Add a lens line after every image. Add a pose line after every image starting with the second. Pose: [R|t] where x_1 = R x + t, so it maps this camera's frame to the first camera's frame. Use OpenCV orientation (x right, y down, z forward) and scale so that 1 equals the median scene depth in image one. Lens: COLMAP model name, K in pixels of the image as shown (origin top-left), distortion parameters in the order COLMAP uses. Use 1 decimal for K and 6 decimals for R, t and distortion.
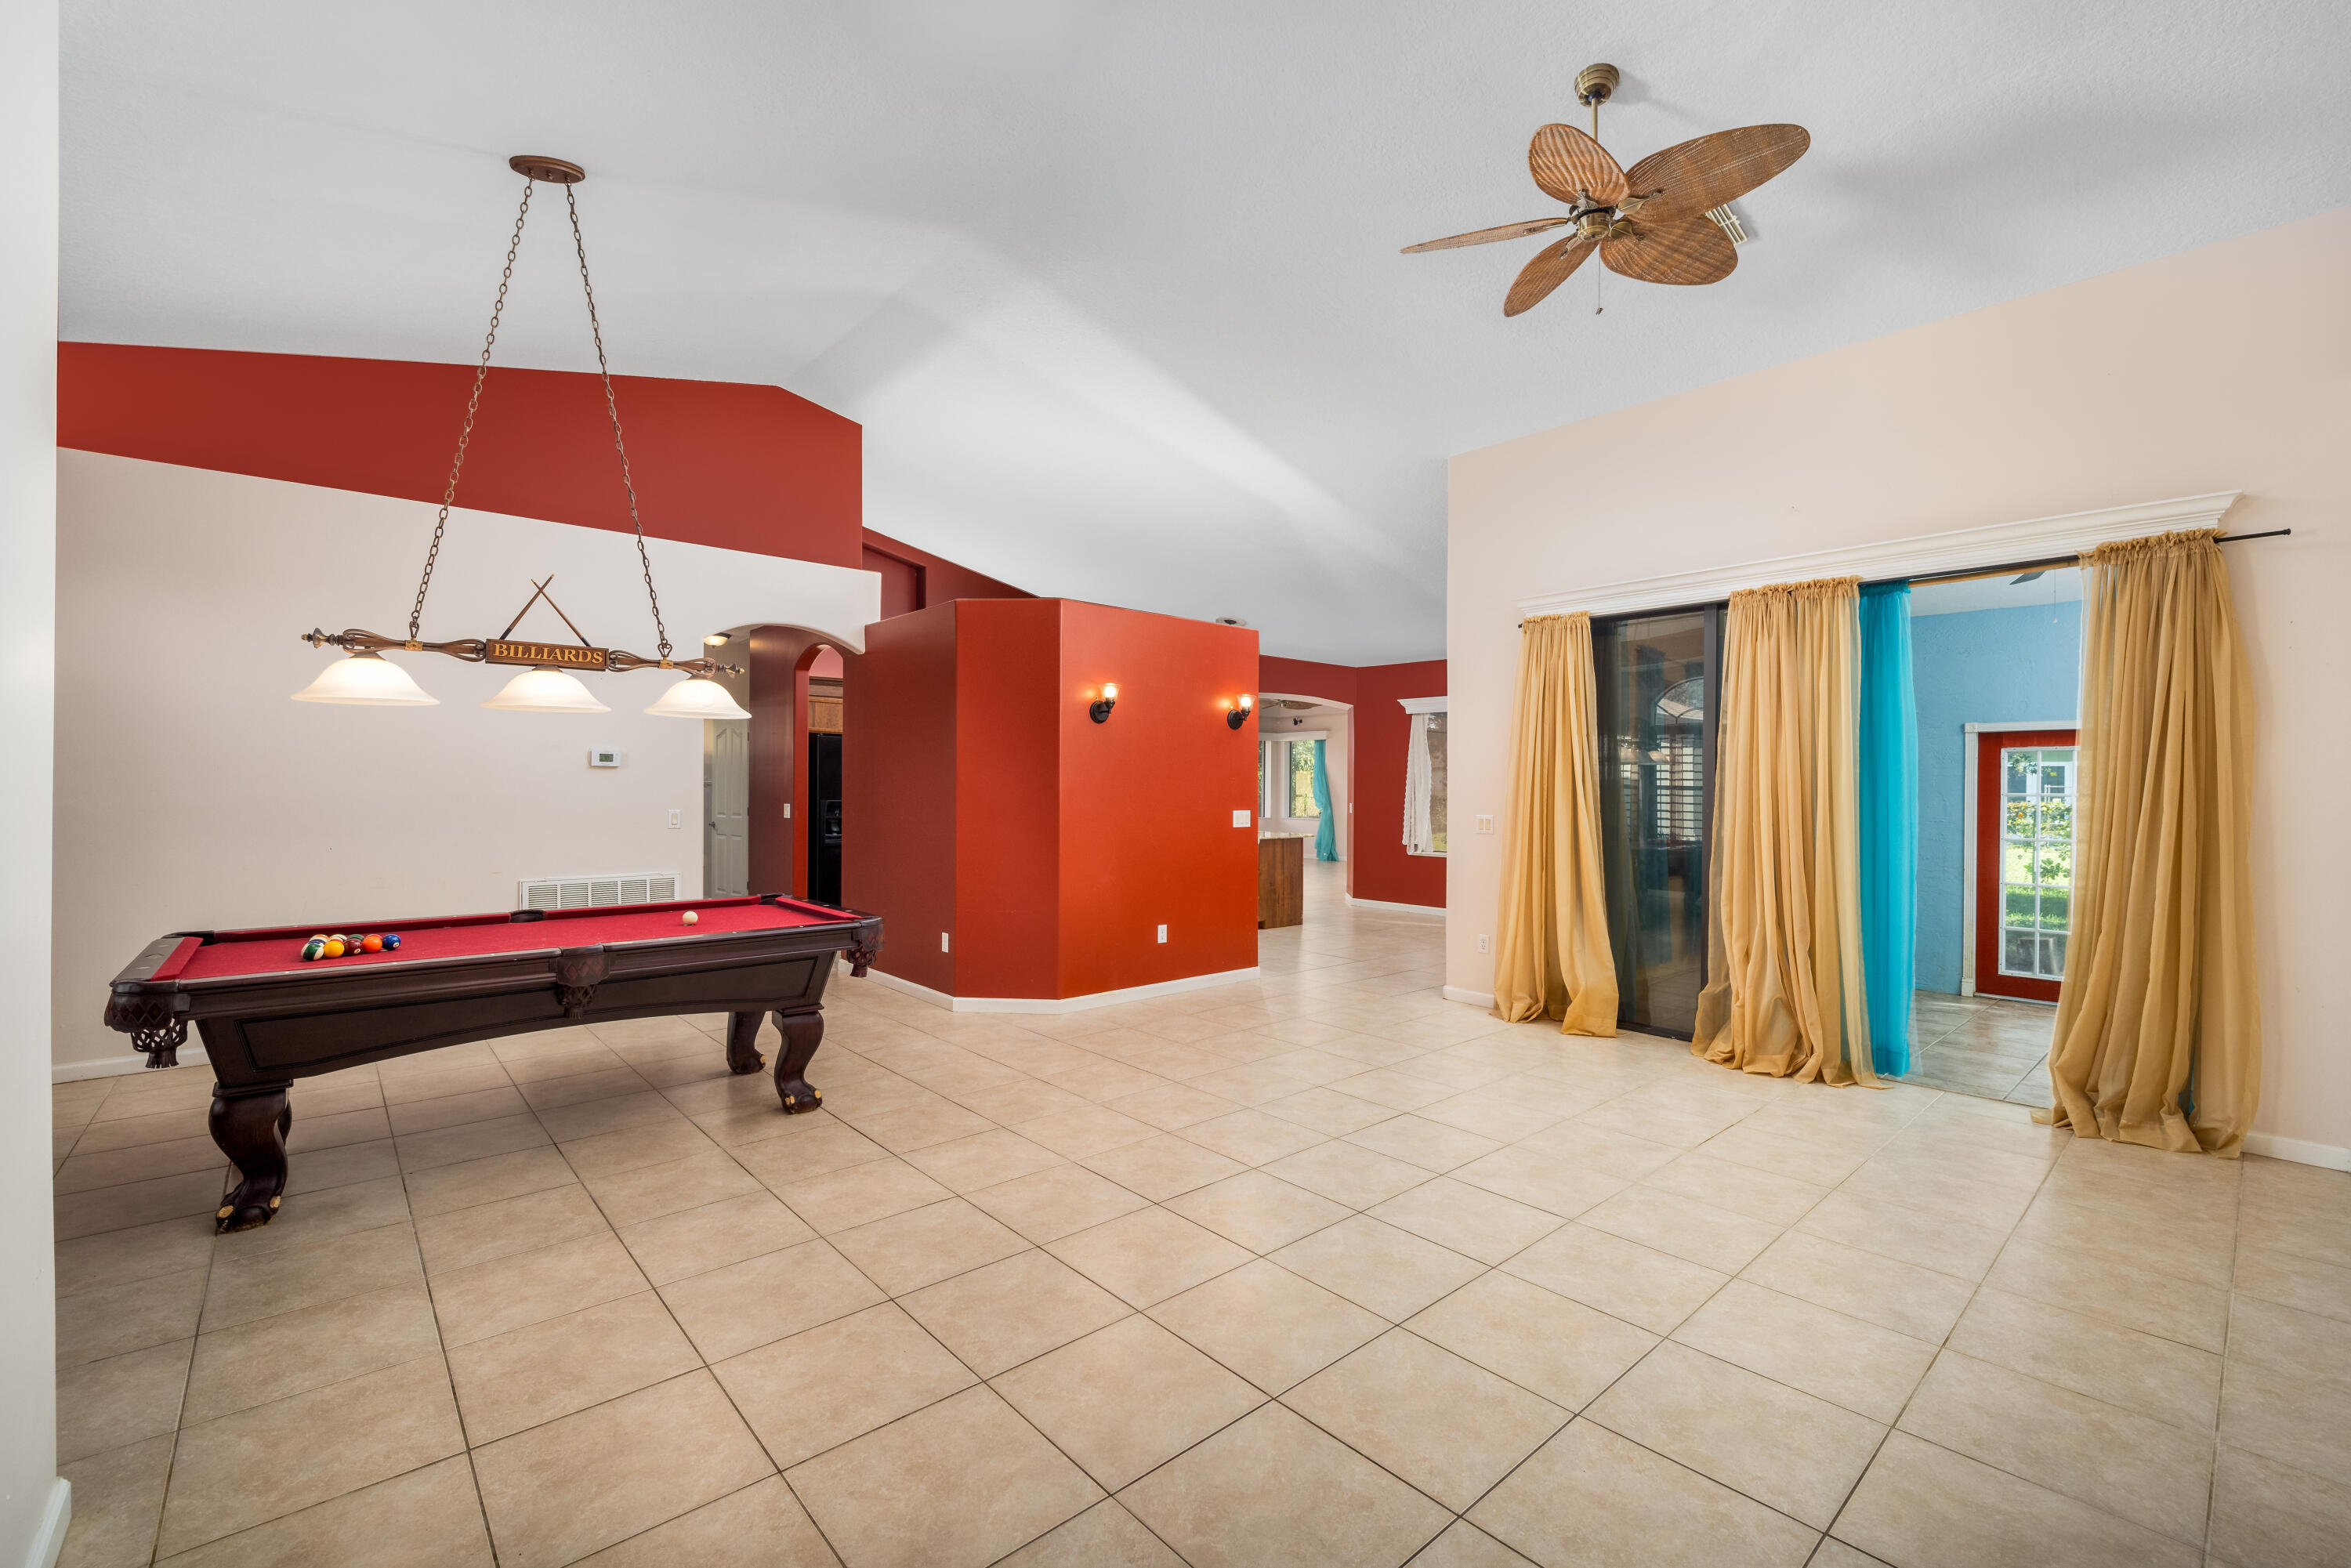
lens RADIAL K [[968.3, 0, 1158.5], [0, 968.3, 799.3], [0, 0, 1]] dist [0.009206, -0.000515]
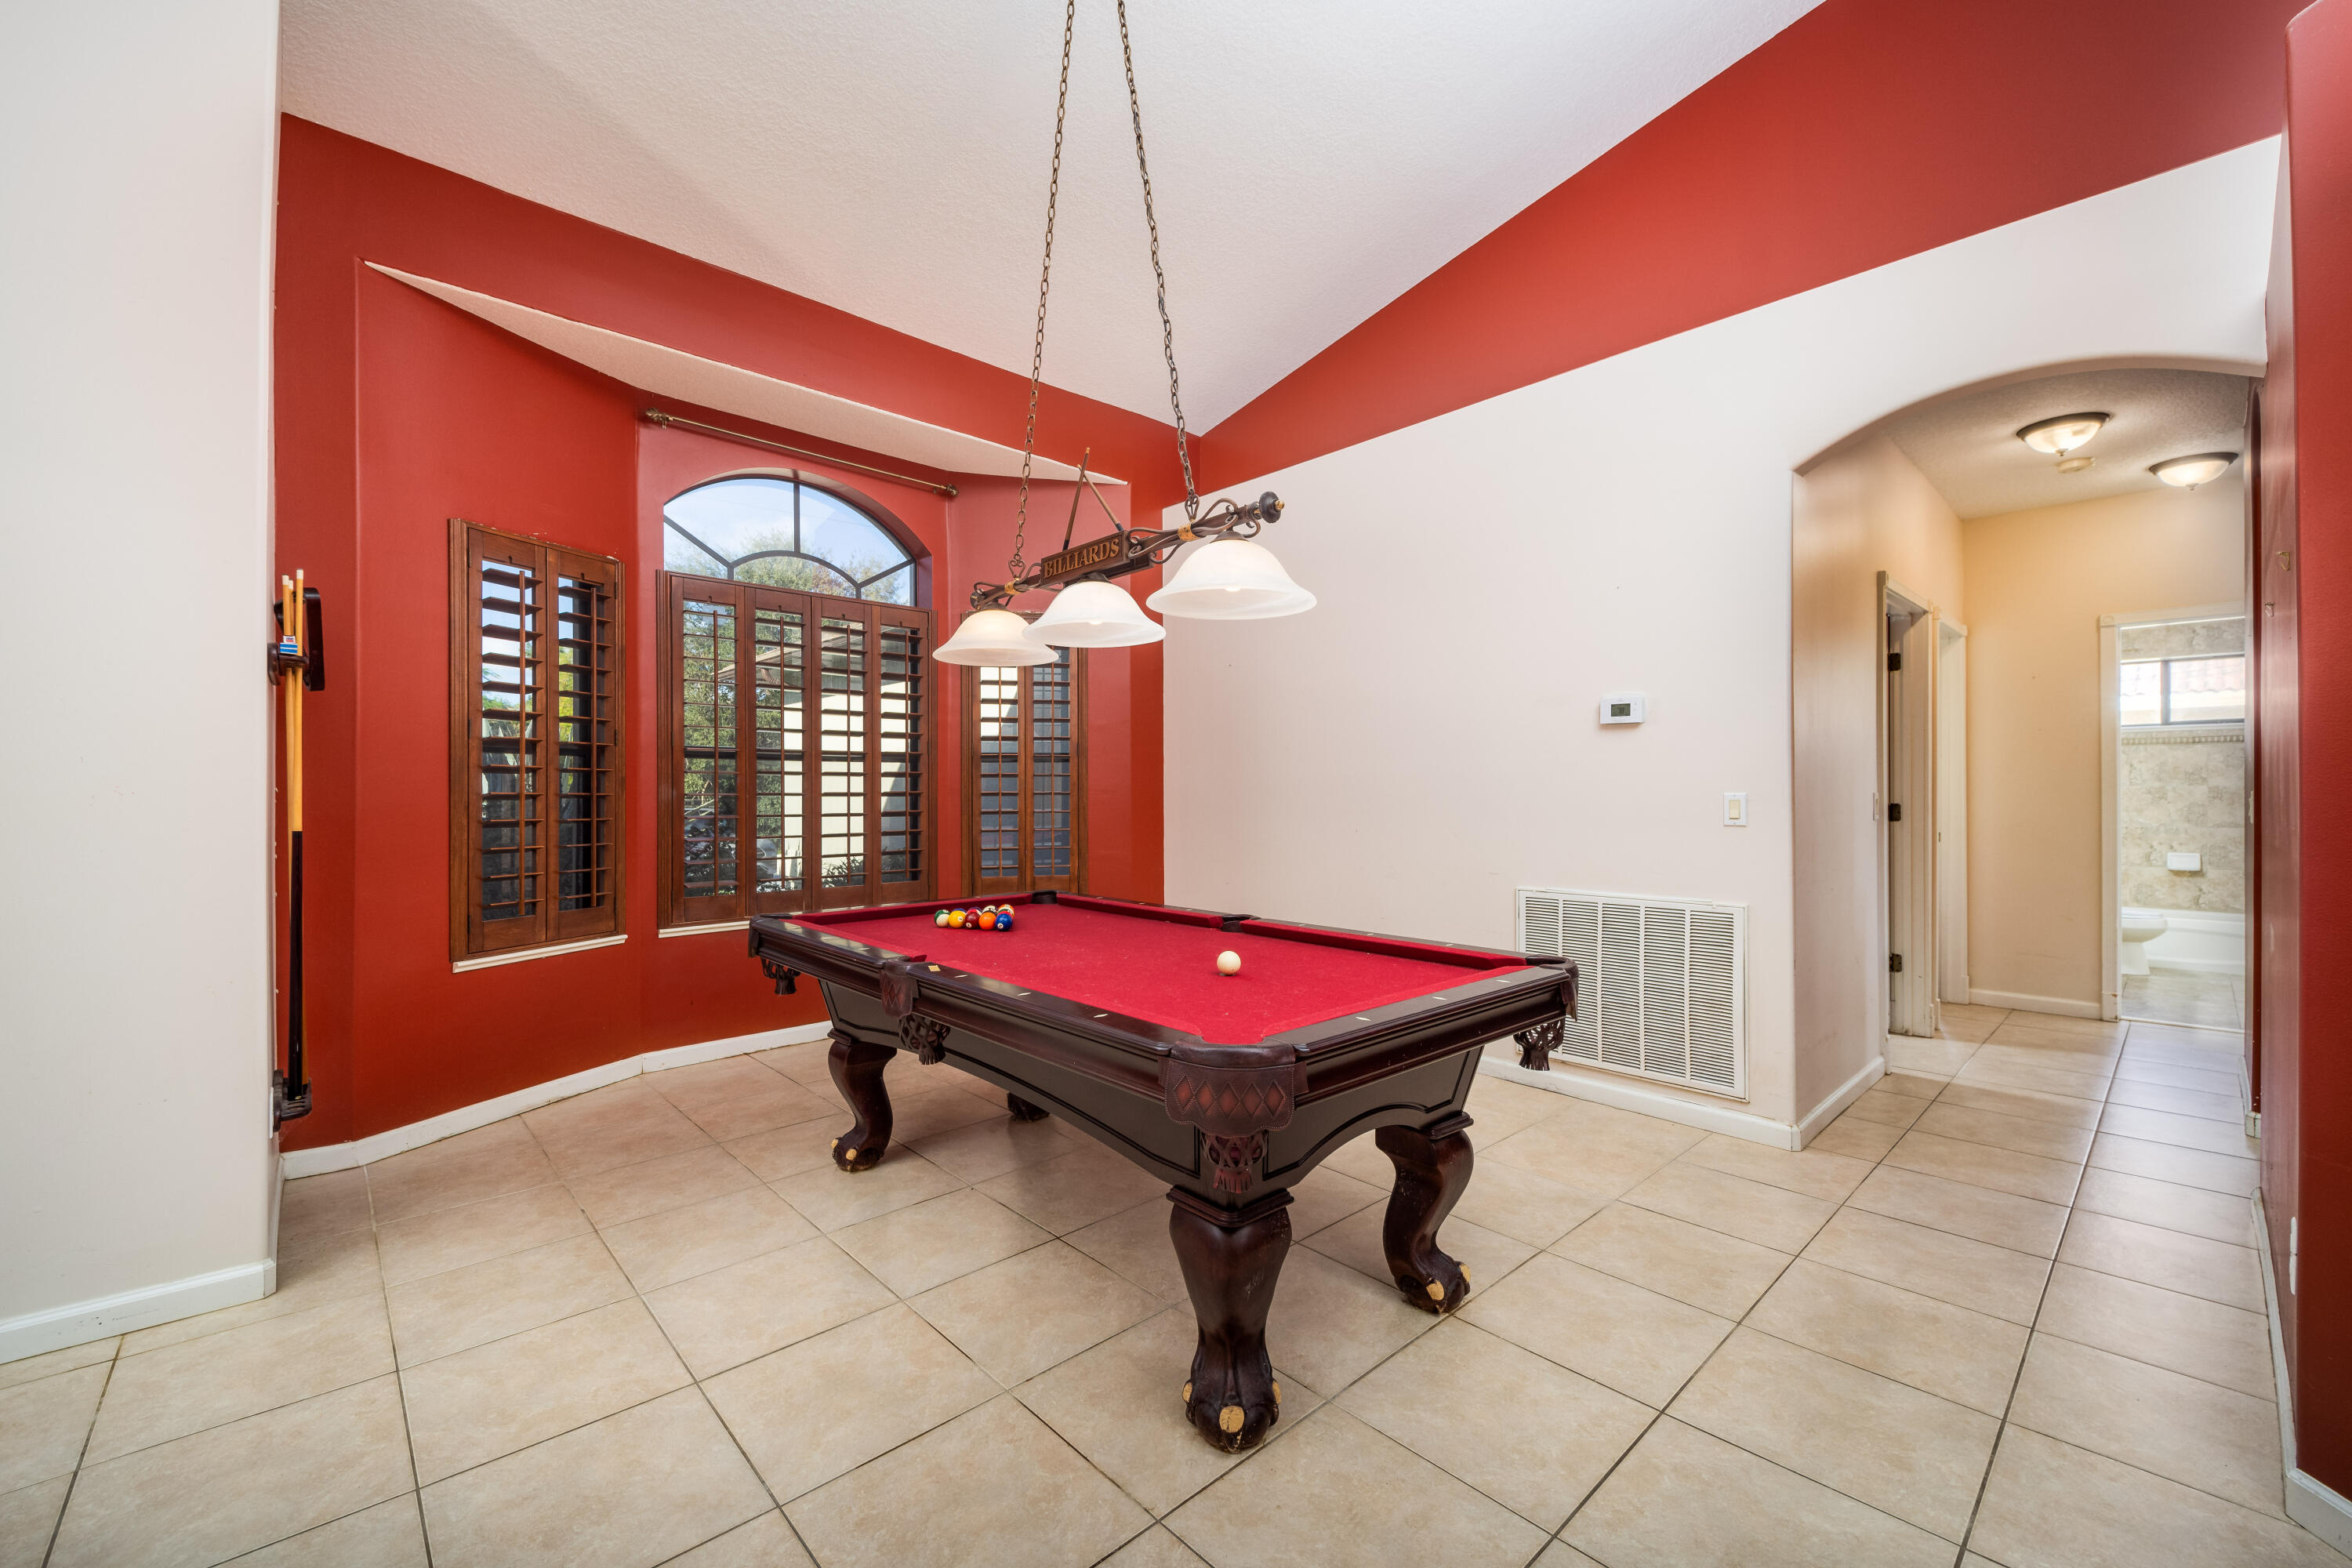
lens RADIAL K [[968.7, 0, 1166.4], [0, 968.7, 805.6], [0, 0, 1]] dist [0.009206, -0.000515]
pose [[0.029582, 0.010746, -0.999505, 0.084584], [-0.013167, 0.999860, 0.010360, 0.024934], [0.999476, 0.012854, 0.029719, 1.002766]]
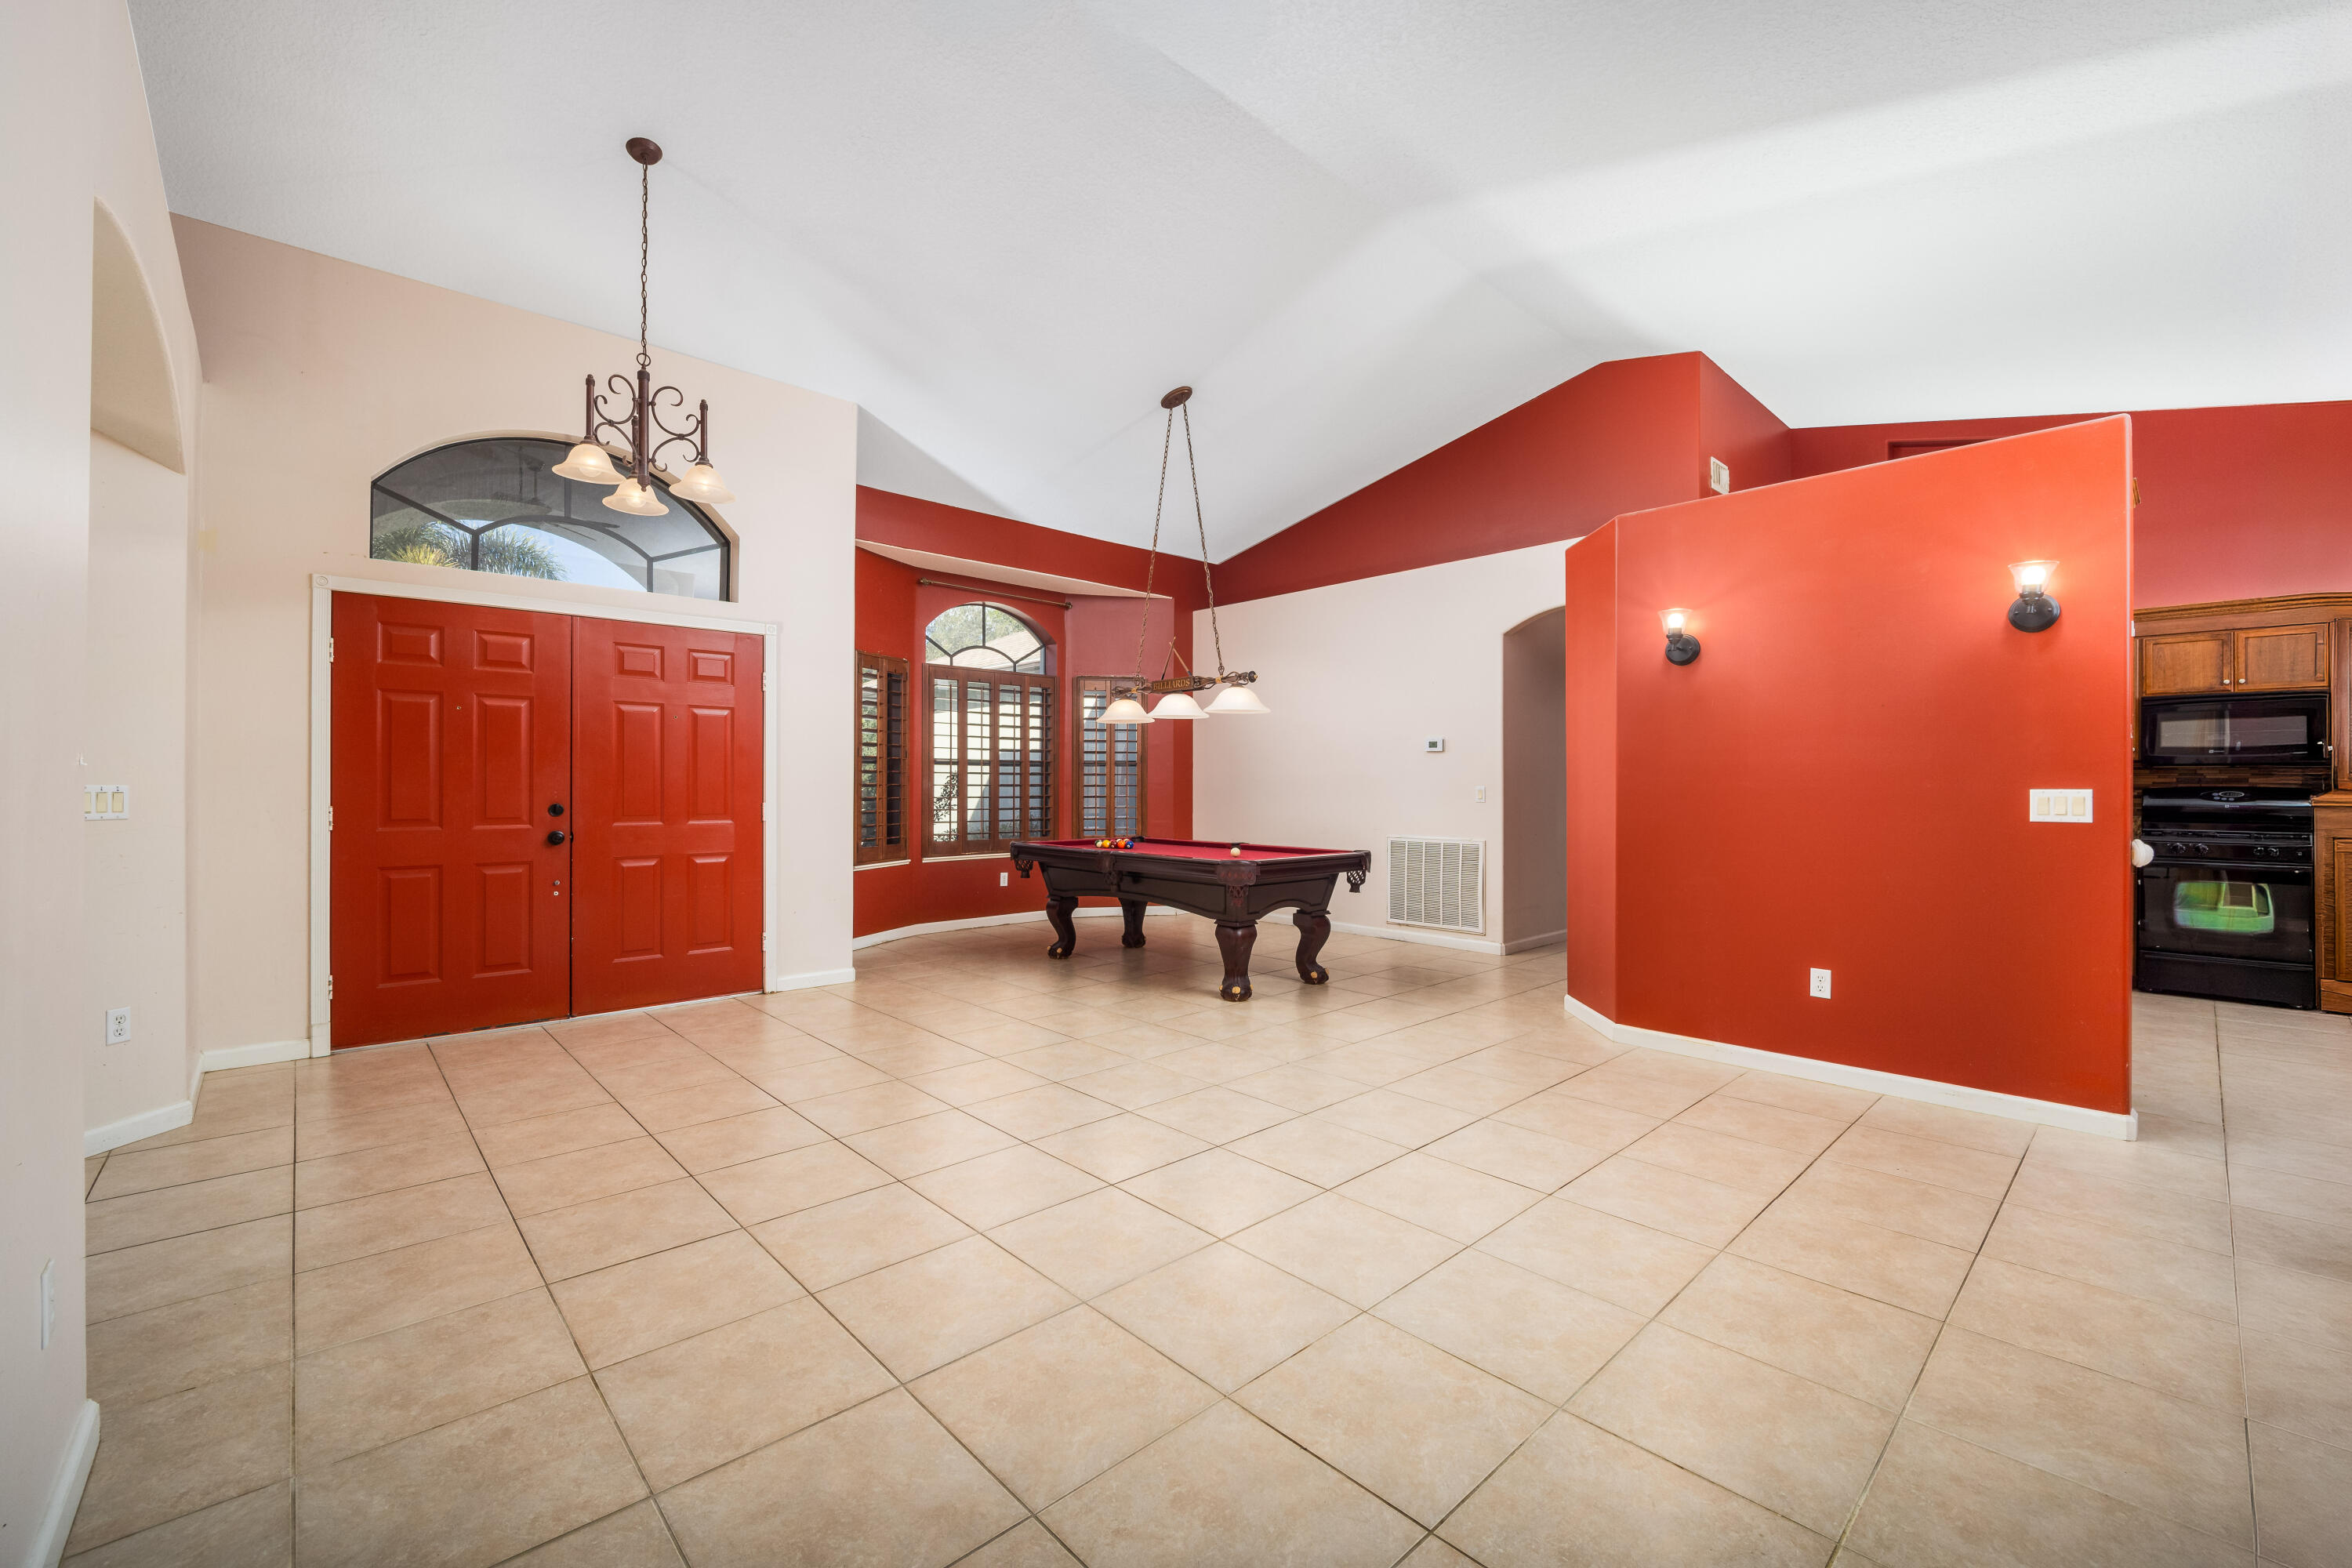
lens RADIAL K [[968.7, 0, 1150.7], [0, 968.7, 795.5], [0, 0, 1]] dist [0.009206, -0.000515]
pose [[0.010463, 0.003457, -0.999939, 1.017385], [-0.019289, 0.999809, 0.003254, 0.038459], [0.999759, 0.019254, 0.010528, 0.908748]]
